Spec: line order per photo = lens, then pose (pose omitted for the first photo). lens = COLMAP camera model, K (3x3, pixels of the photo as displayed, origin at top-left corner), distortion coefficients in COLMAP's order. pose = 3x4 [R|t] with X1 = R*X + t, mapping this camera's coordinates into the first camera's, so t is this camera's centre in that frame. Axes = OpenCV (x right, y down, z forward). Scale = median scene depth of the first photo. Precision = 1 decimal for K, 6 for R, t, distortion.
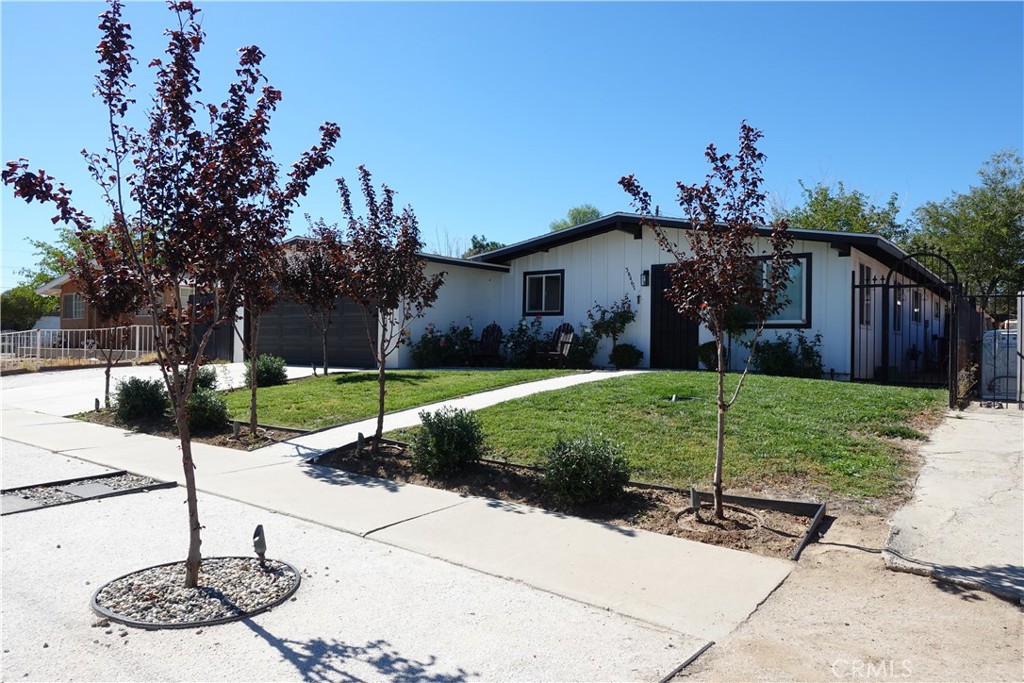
lens RADIAL K [[713.1, 0, 509.2], [0, 713.1, 343.6], [0, 0, 1]] dist [0.000952, 0.000771]
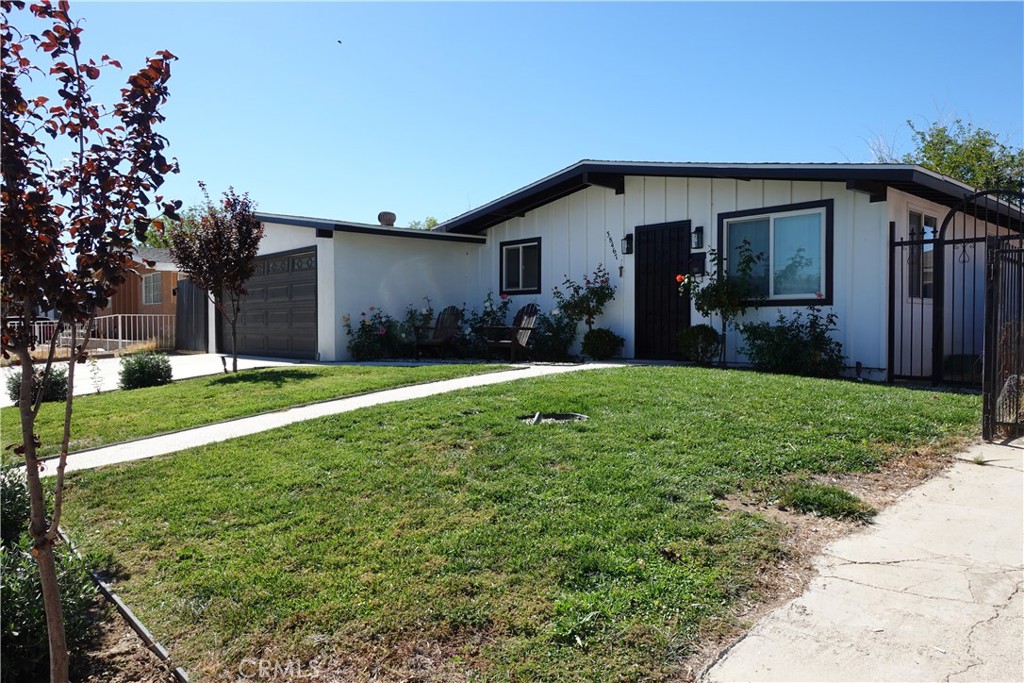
lens RADIAL K [[713.1, 0, 514.2], [0, 713.1, 337.1], [0, 0, 1]] dist [0.000952, 0.000771]
pose [[0.984440, -0.012452, -0.175281, 0.203617], [0.016428, 0.999639, 0.021252, -0.008547], [0.174953, -0.023800, 0.984289, 0.208672]]
